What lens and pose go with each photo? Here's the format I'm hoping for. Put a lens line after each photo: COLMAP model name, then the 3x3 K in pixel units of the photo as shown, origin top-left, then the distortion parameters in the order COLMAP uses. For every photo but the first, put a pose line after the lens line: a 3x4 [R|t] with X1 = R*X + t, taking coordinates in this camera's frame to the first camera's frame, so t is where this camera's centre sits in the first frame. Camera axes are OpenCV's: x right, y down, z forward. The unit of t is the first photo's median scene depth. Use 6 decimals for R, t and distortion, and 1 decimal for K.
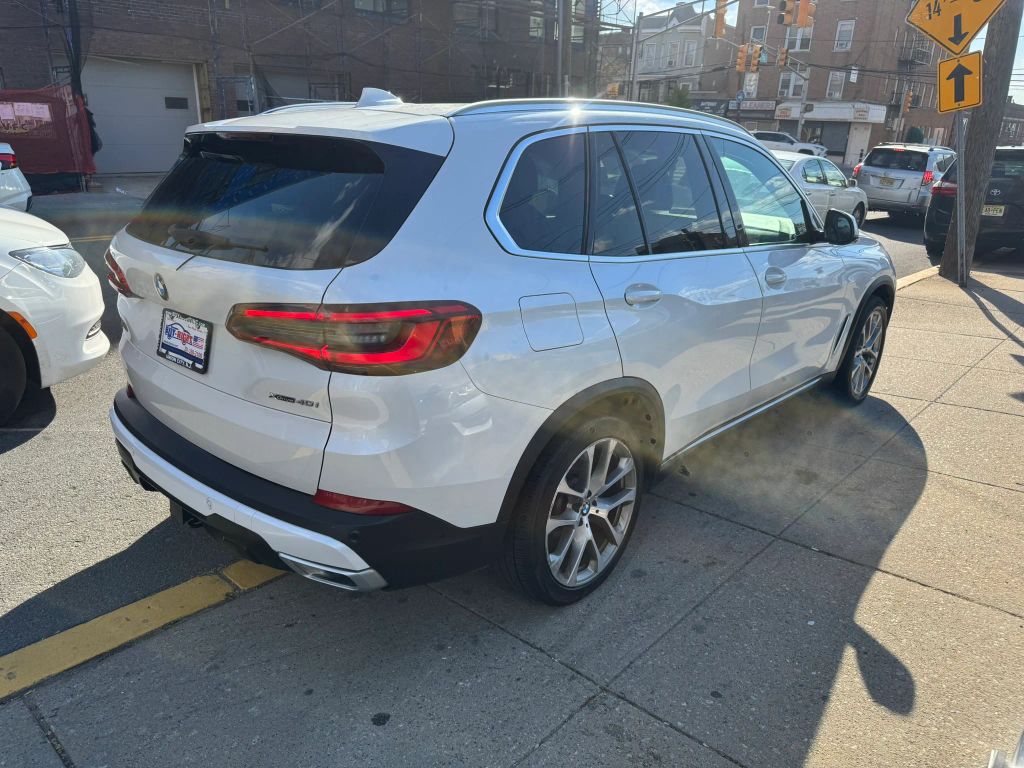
lens RADIAL K [[727.0, 0, 513.8], [0, 727.0, 385.3], [0, 0, 1]] dist [0.033811, -0.042638]
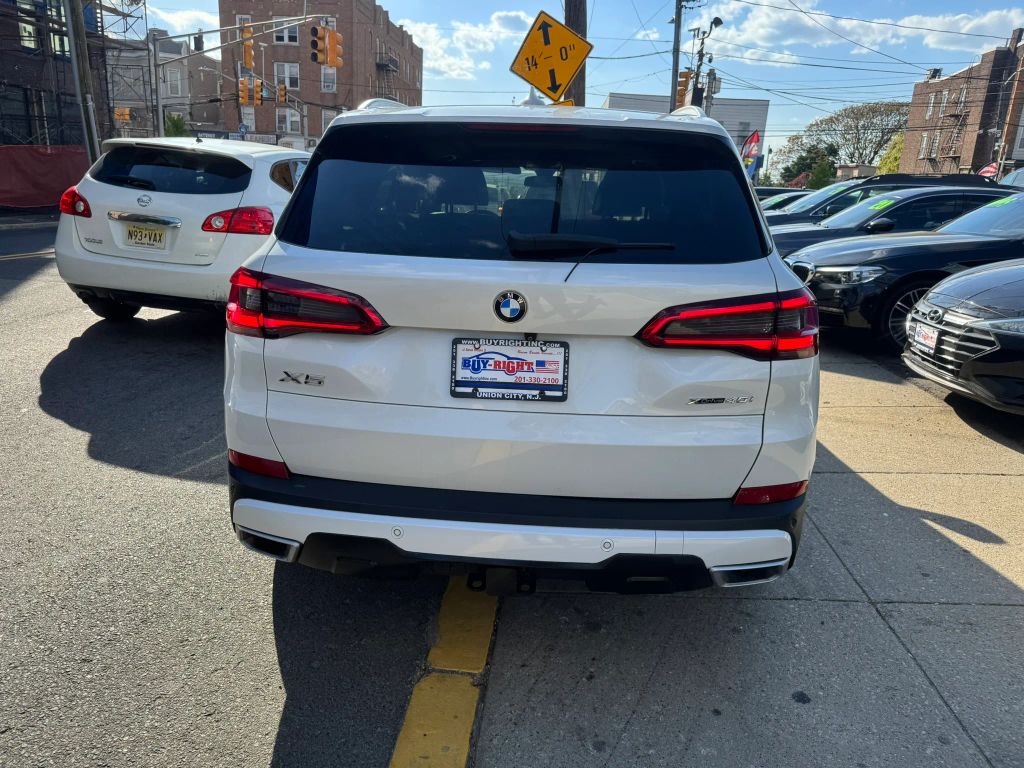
lens RADIAL K [[727.0, 0, 511.2], [0, 727.0, 380.4], [0, 0, 1]] dist [0.033811, -0.042638]
pose [[0.788484, -0.158250, 0.594349, -0.260155], [0.186866, 0.982291, 0.013638, -0.016801], [-0.585981, 0.100310, 0.804092, 0.093525]]
